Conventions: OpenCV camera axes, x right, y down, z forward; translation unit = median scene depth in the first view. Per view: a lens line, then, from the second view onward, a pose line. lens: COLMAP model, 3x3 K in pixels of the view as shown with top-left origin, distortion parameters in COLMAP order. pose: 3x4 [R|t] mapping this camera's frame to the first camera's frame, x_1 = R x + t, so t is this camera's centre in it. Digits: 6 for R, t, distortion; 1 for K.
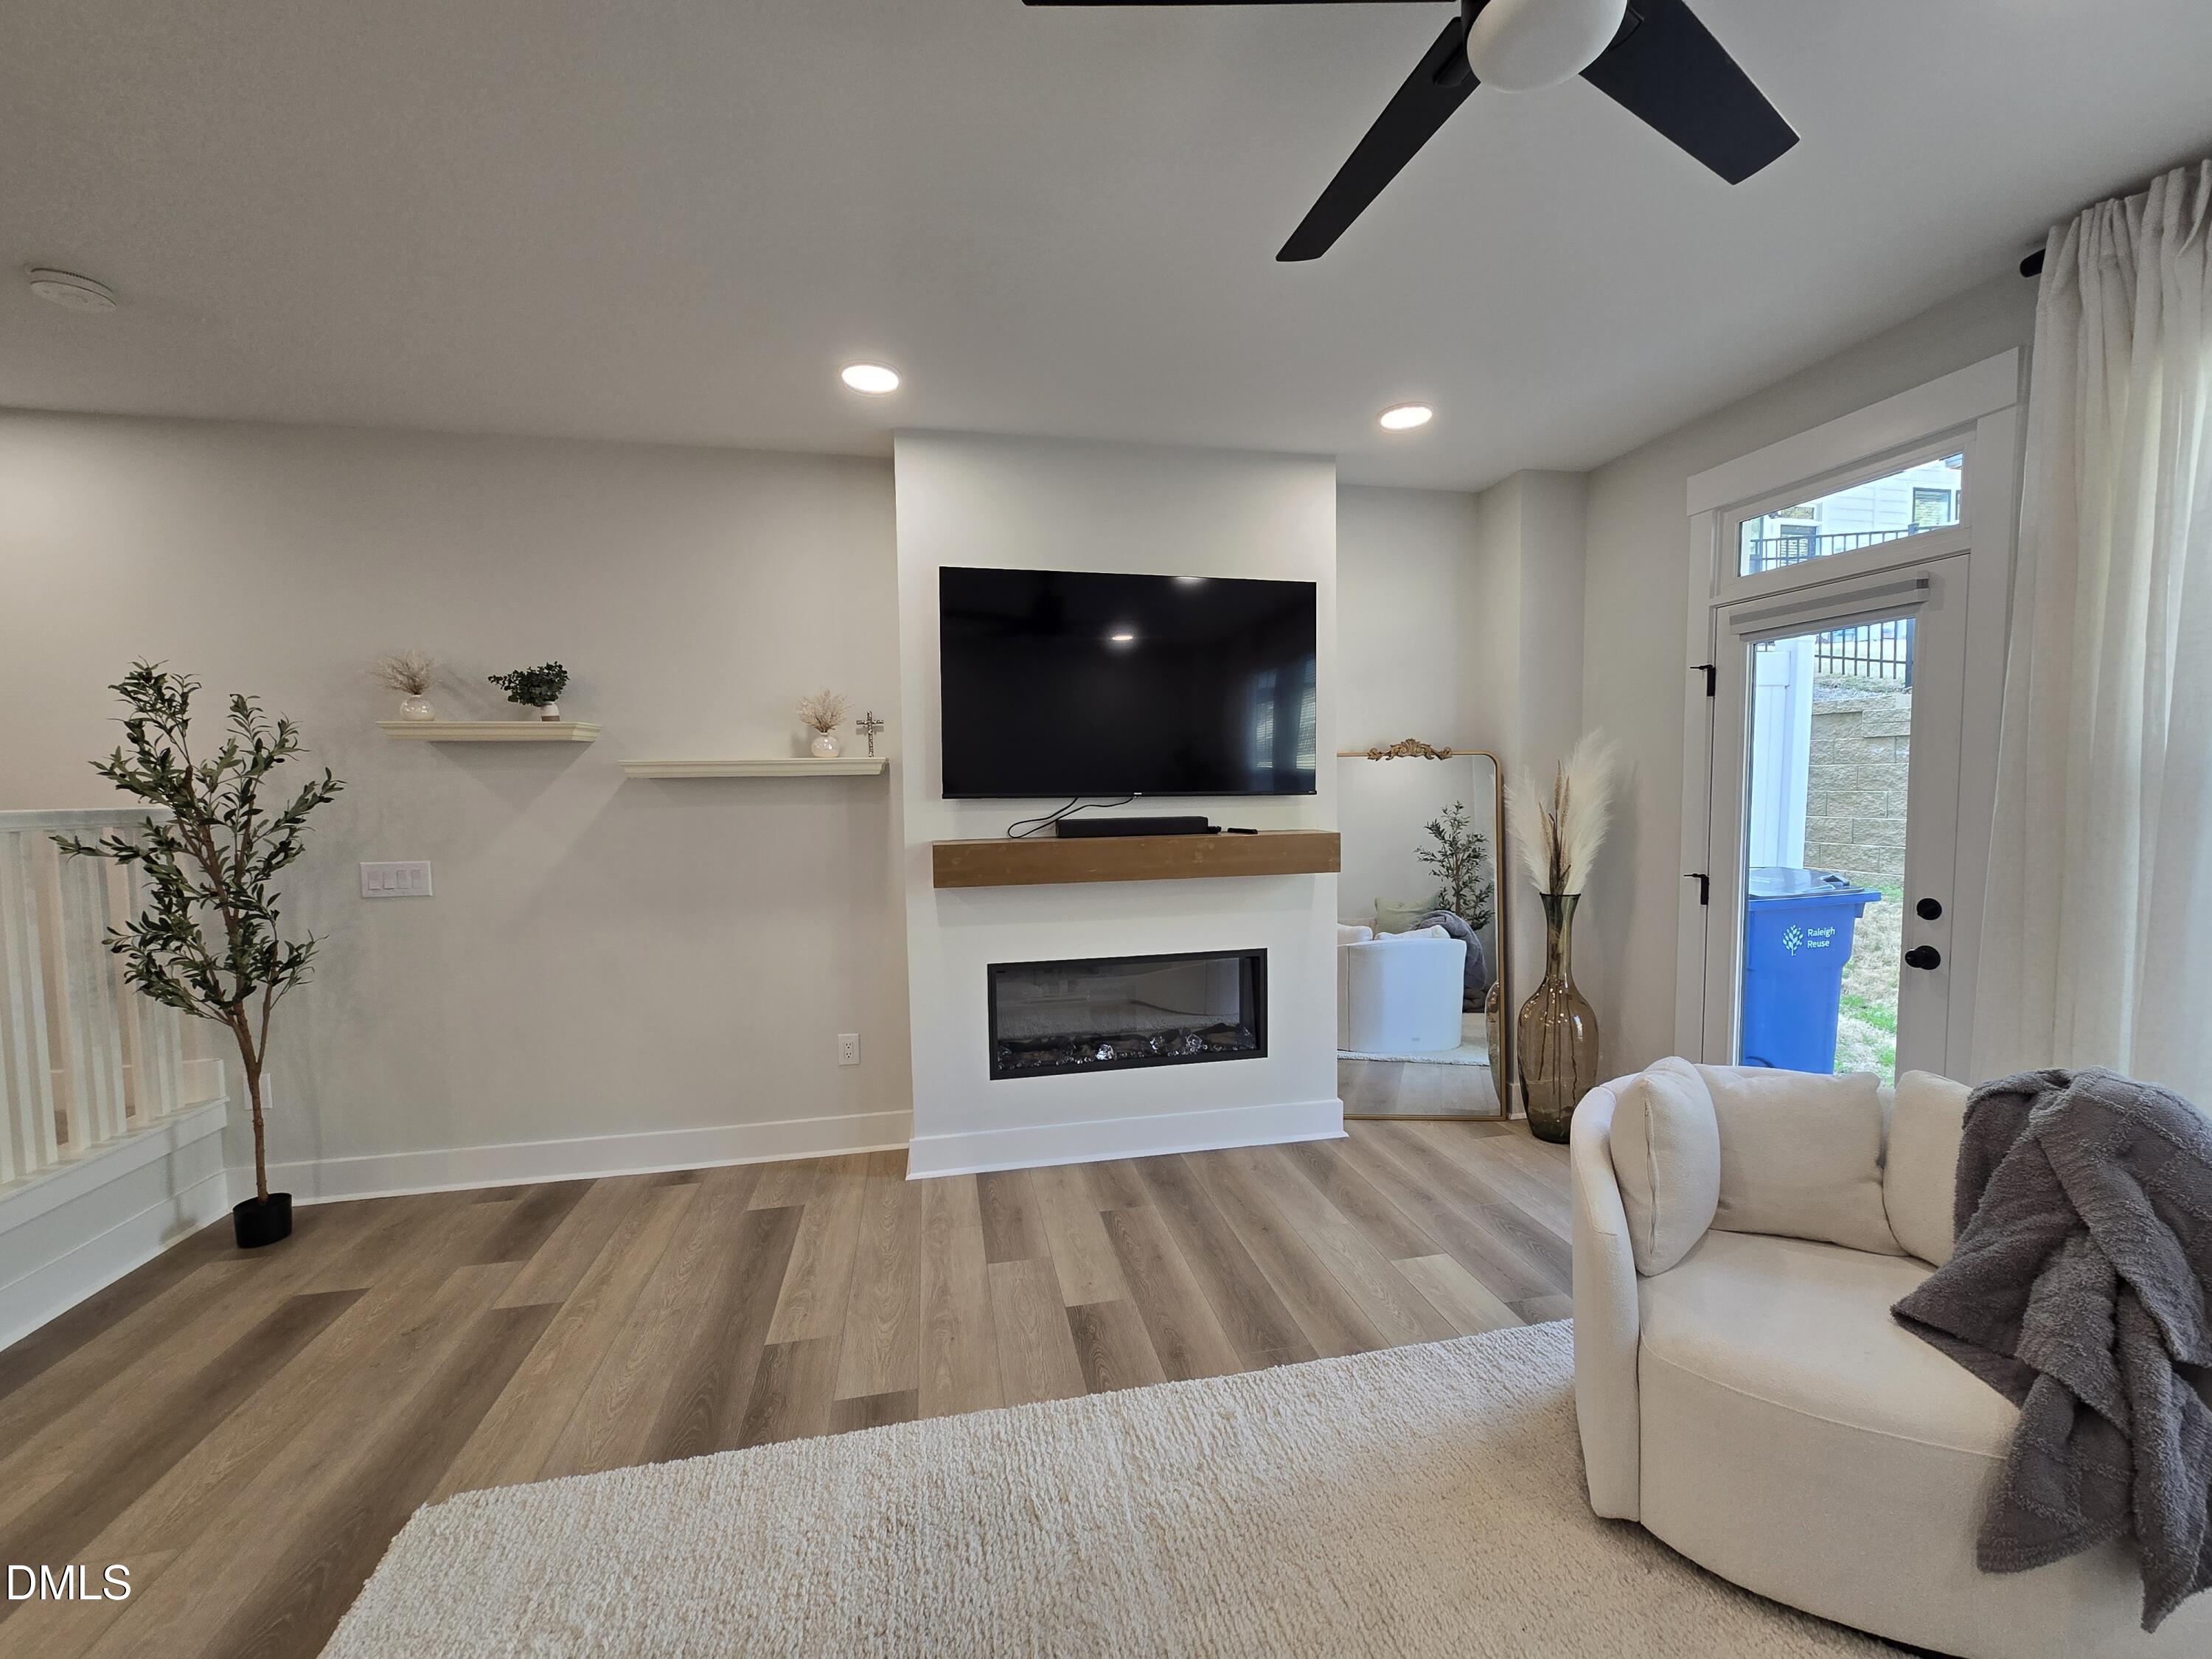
lens RADIAL K [[909.5, 0, 1113.4], [0, 909.5, 834.8], [0, 0, 1]] dist [0.000483, 0.000256]
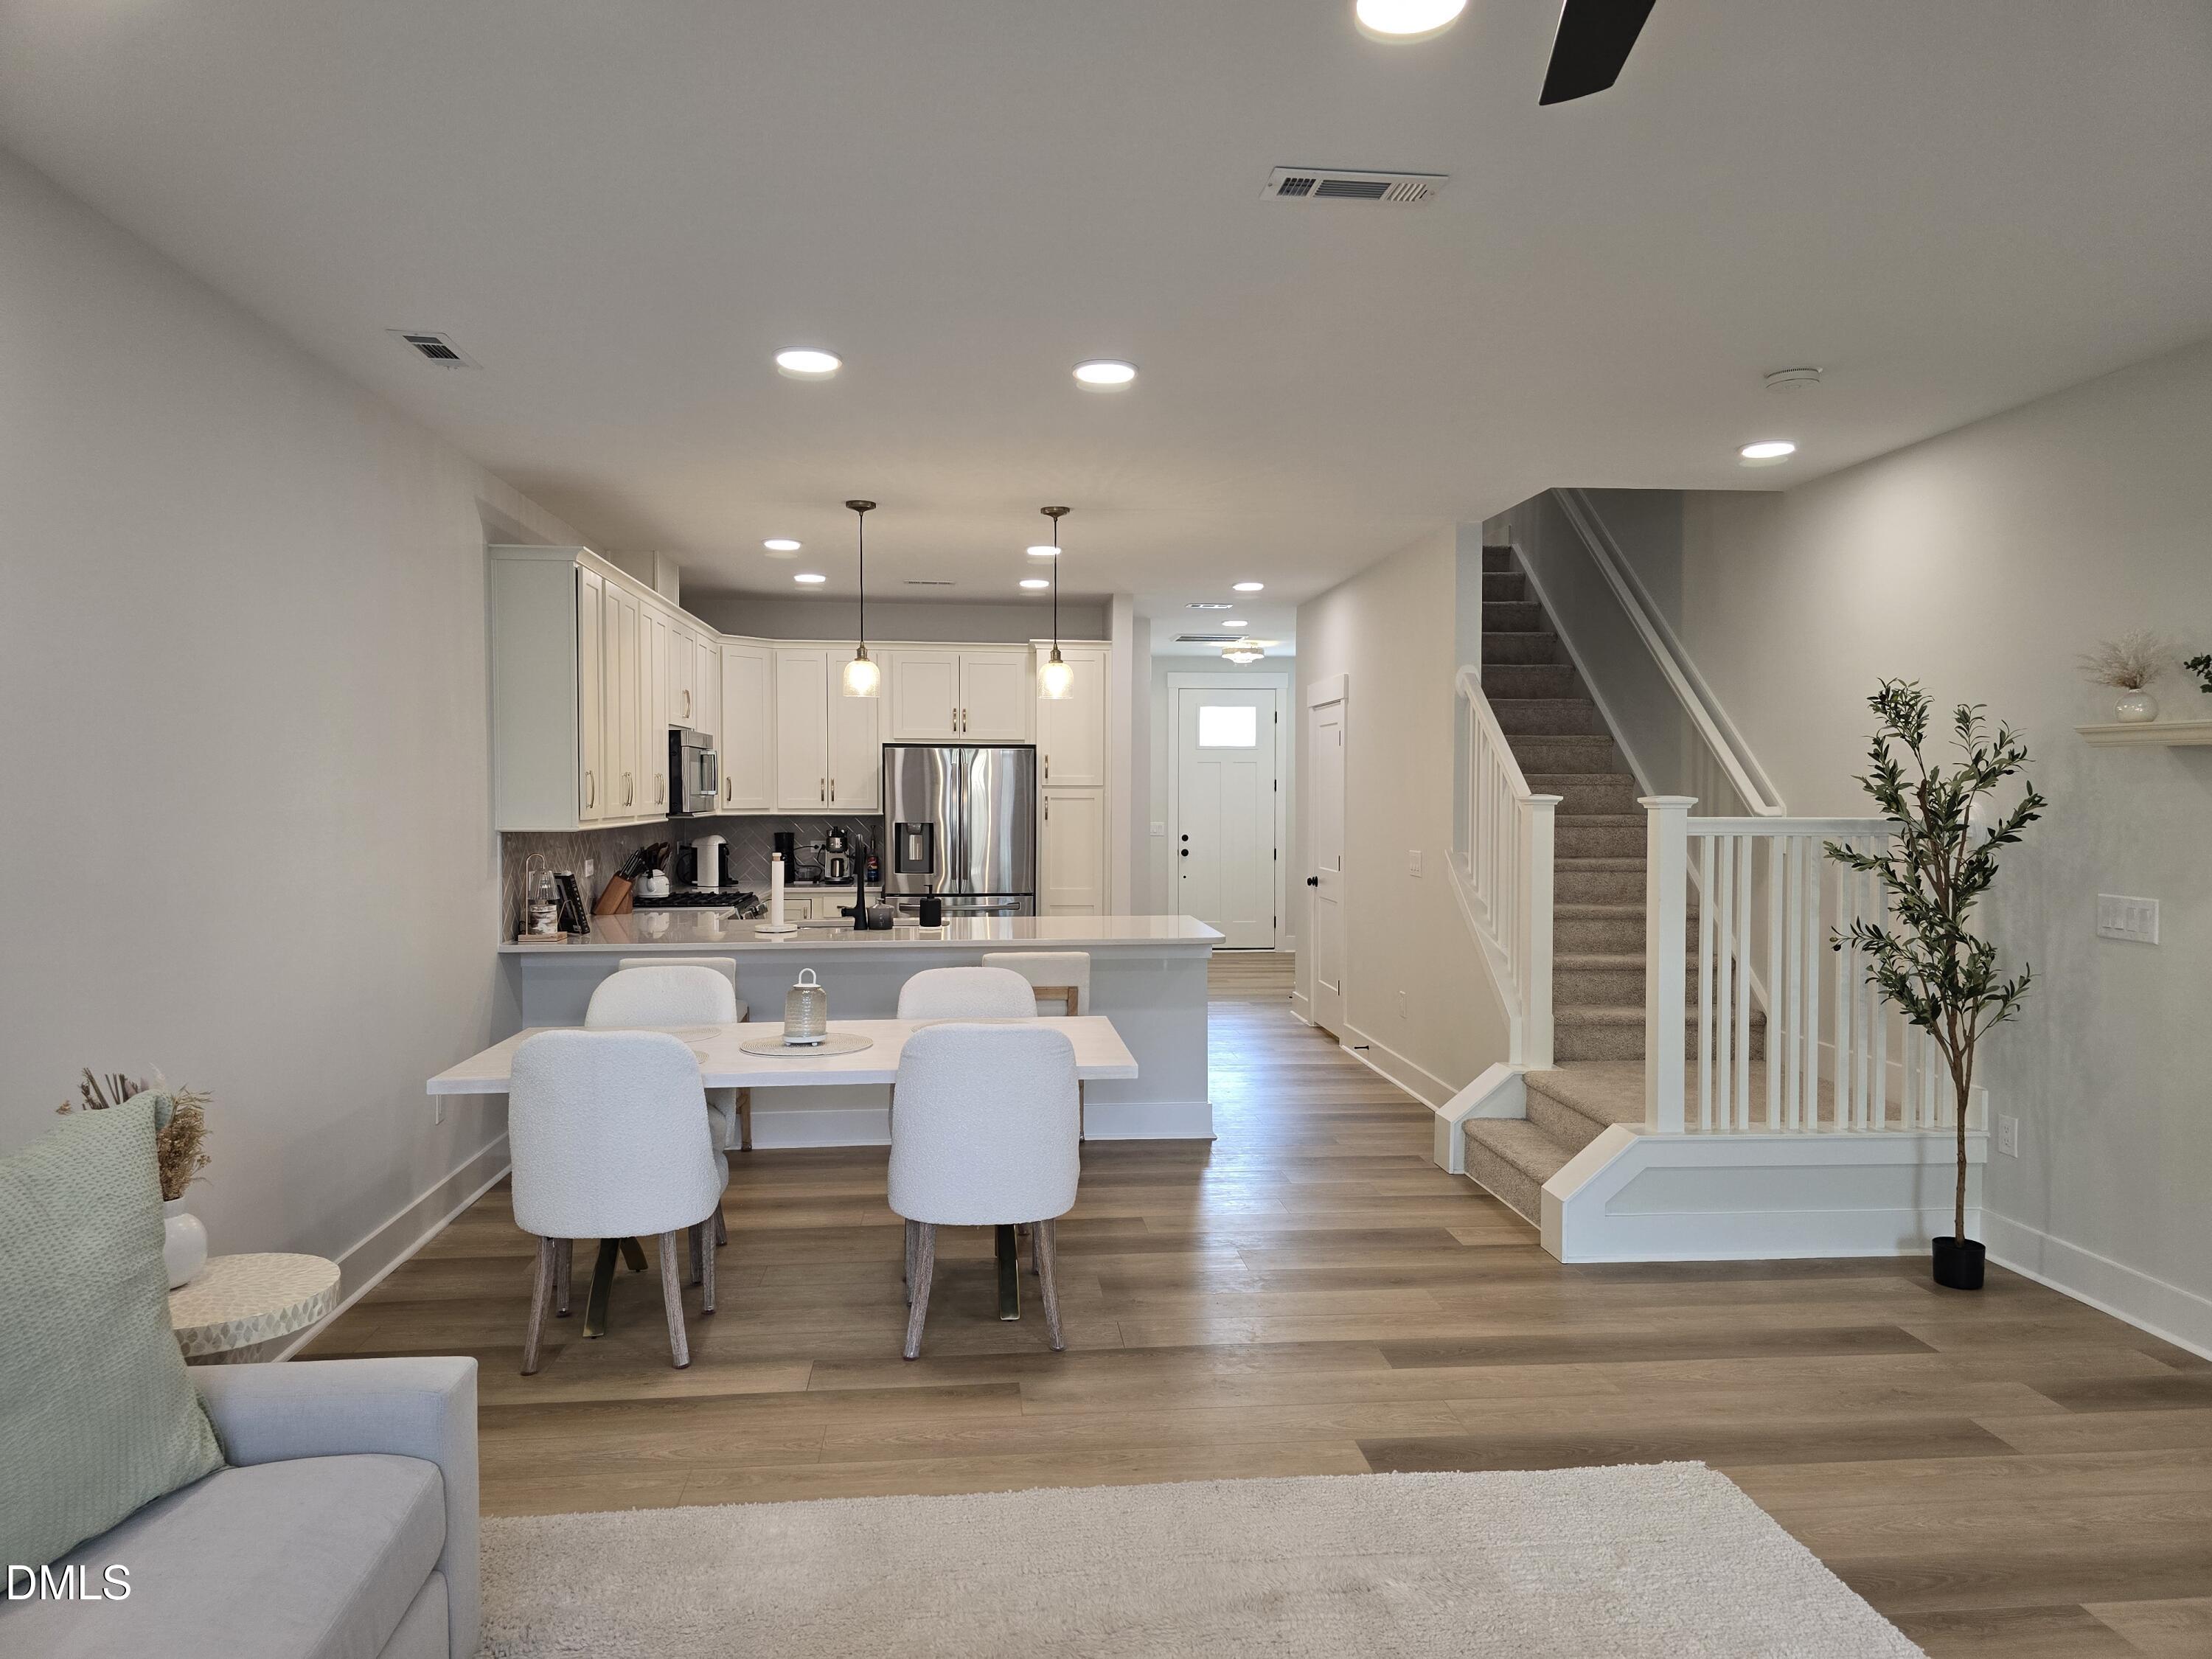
lens RADIAL K [[1477.2, 0, 1144.2], [0, 1477.2, 836.6], [0, 0, 1]] dist [0.036934, -0.001241]
pose [[-0.079283, 0.046038, -0.995788, 0.681283], [-0.060143, 0.996892, 0.050878, -0.044103], [0.995036, 0.063924, -0.076268, 0.269624]]
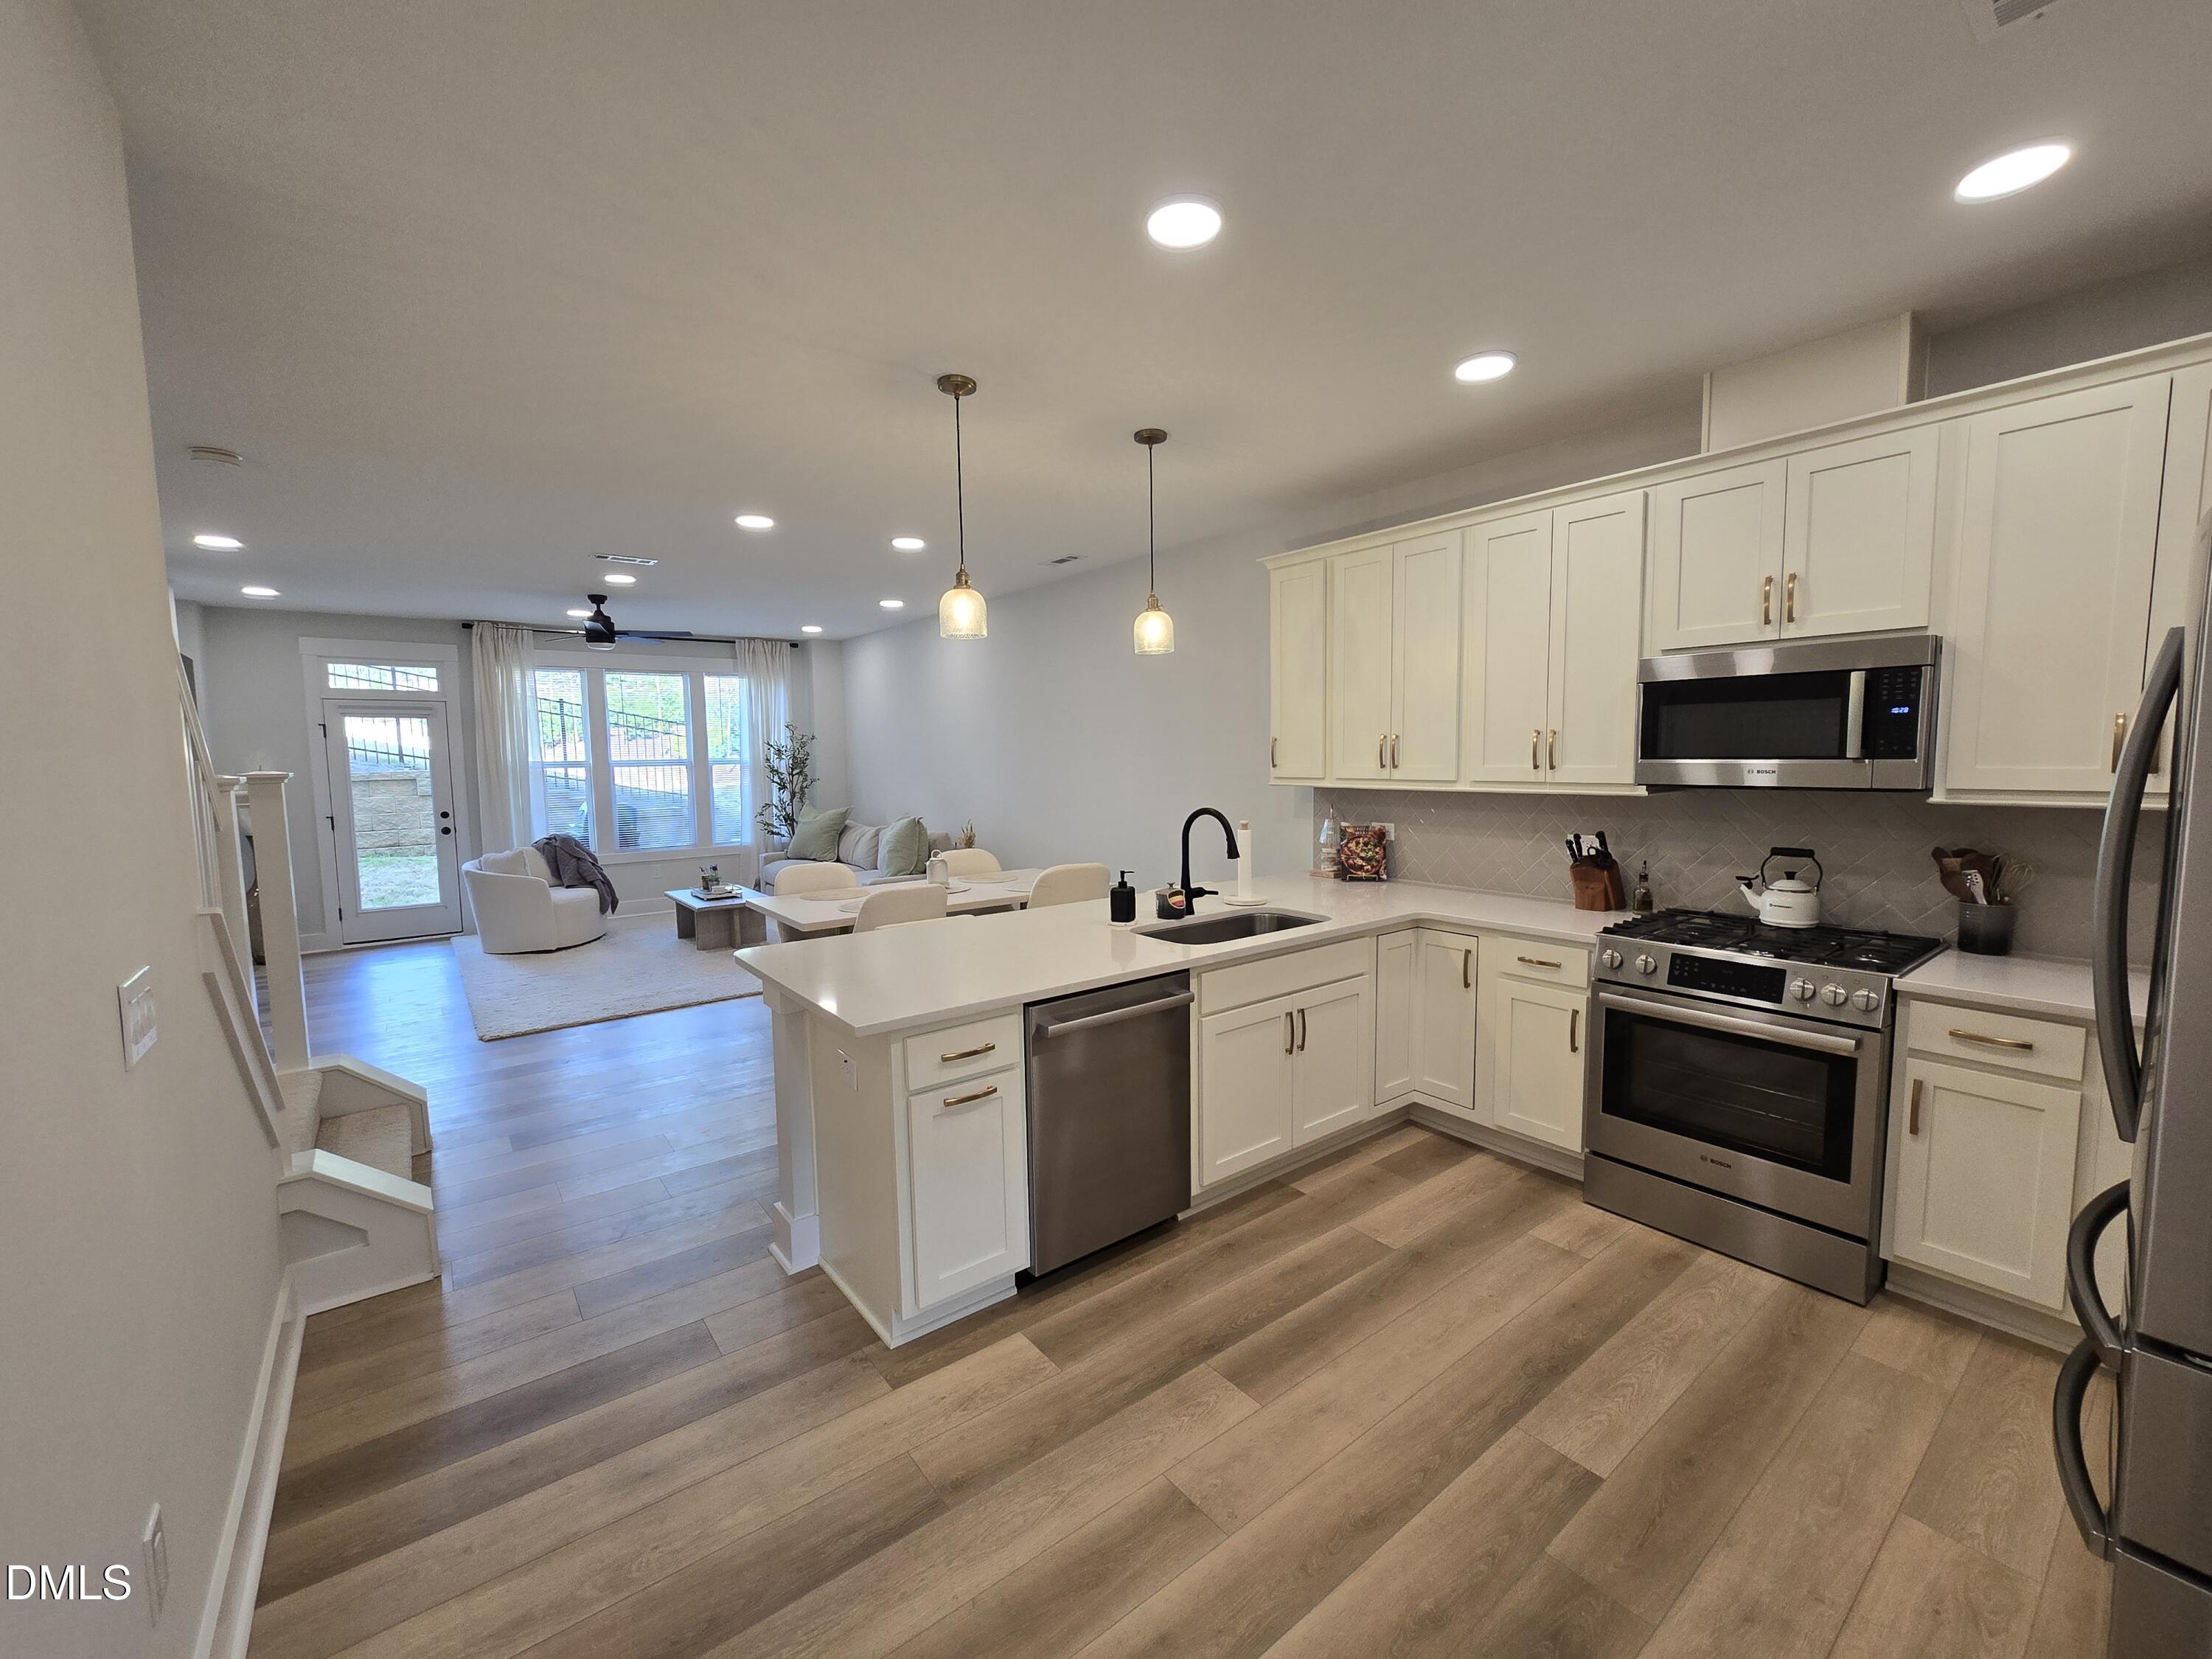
lens RADIAL K [[909.5, 0, 1113.4], [0, 909.5, 834.8], [0, 0, 1]] dist [0.000483, 0.000256]
pose [[-0.438878, -0.060300, 0.896521, -2.450689], [0.073118, 0.992040, 0.102518, -0.000490], [-0.895567, 0.110544, -0.430975, 0.273313]]
